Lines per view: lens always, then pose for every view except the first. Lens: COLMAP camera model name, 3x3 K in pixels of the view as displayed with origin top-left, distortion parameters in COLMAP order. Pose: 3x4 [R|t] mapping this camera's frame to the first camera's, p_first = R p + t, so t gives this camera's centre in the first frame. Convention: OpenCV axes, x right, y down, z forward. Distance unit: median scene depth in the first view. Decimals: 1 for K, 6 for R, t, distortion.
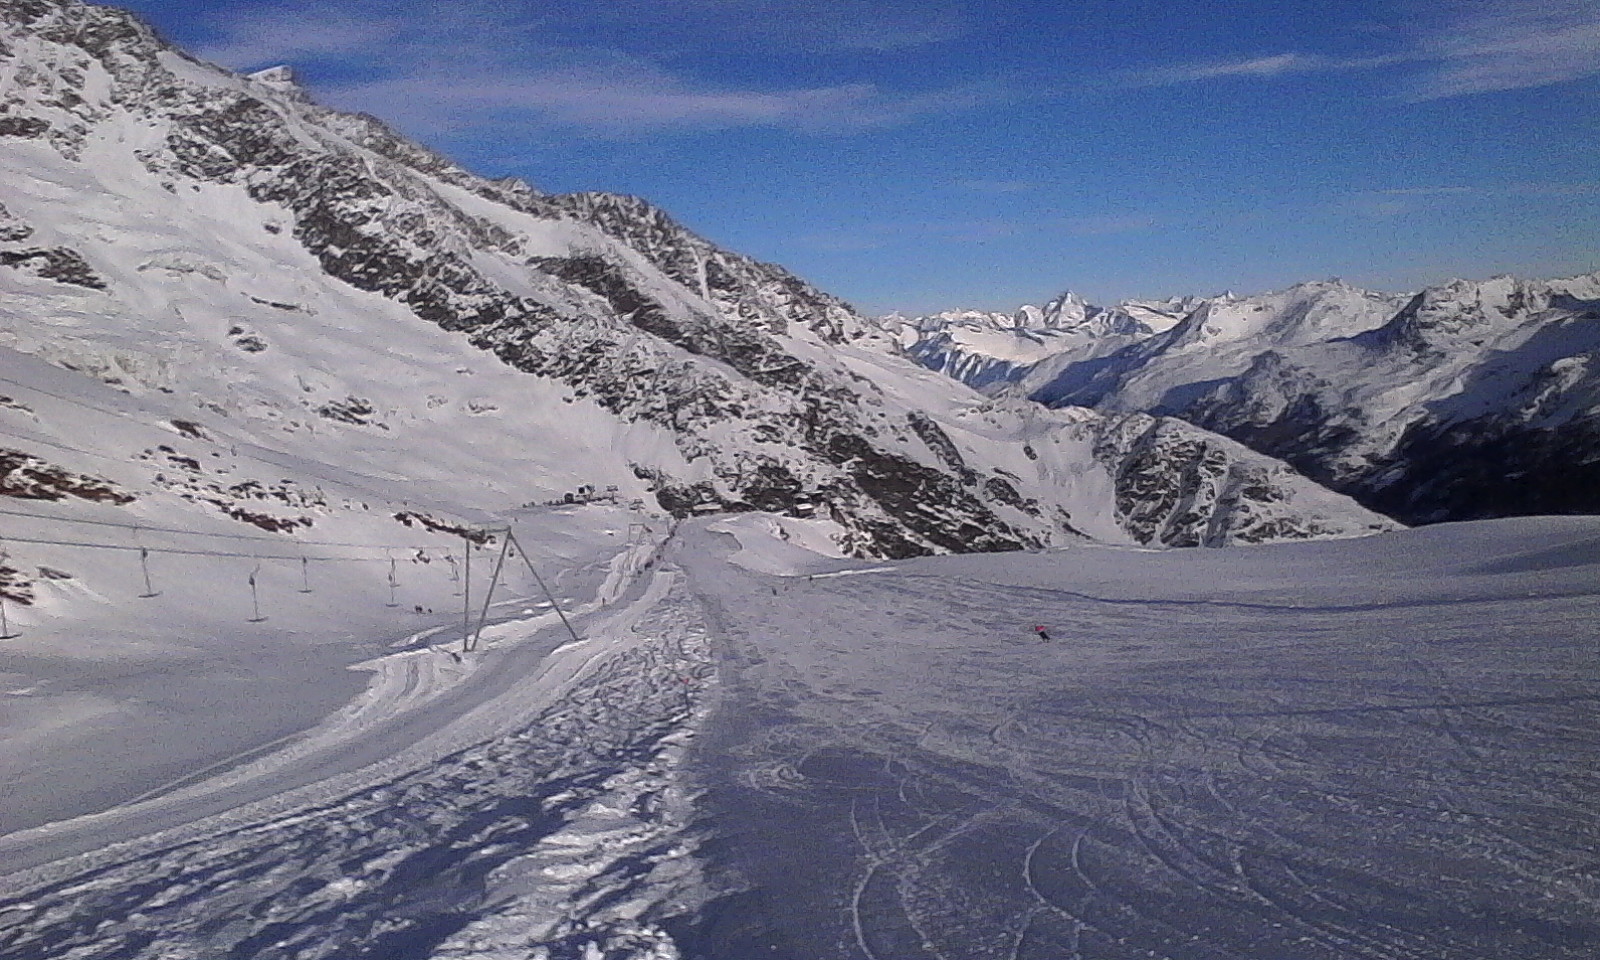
lens RADIAL K [[1438.4, 0, 800.0], [0, 1438.4, 480.0], [0, 0, 1]] dist [-0.001833, -0.111050]
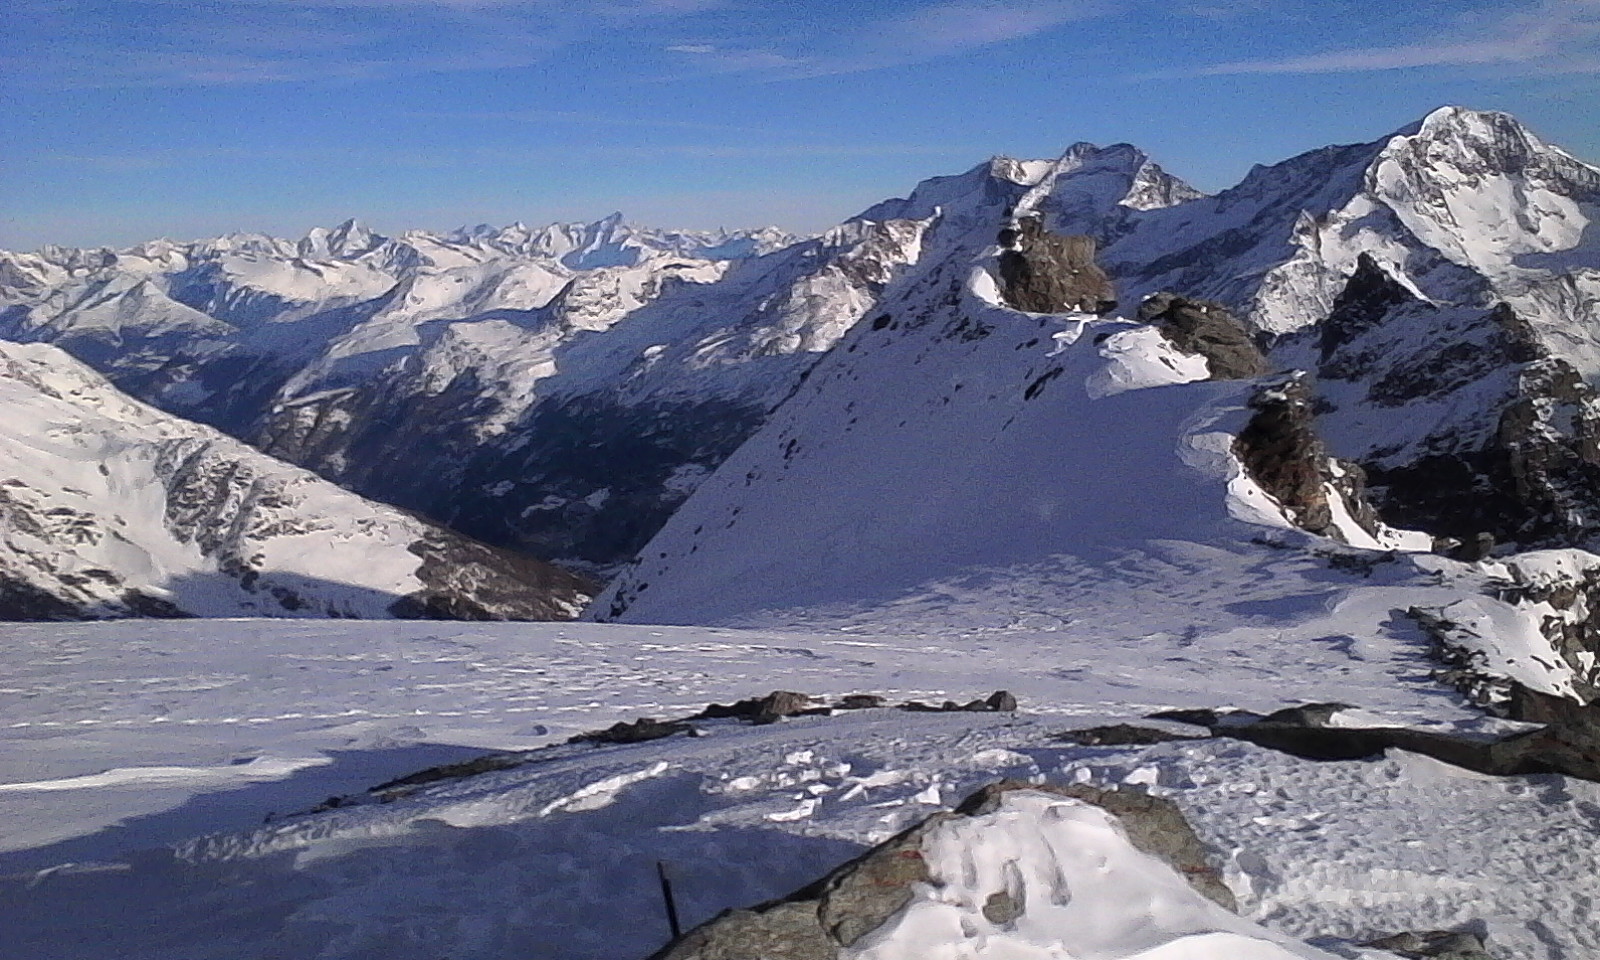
lens RADIAL K [[1438.4, 0, 800.0], [0, 1438.4, 480.0], [0, 0, 1]] dist [-0.001833, -0.111050]
pose [[0.894542, -0.034846, 0.445624, 0.071726], [0.009082, 0.998168, 0.059823, -0.038846], [-0.446892, -0.049467, 0.893219, -0.192459]]
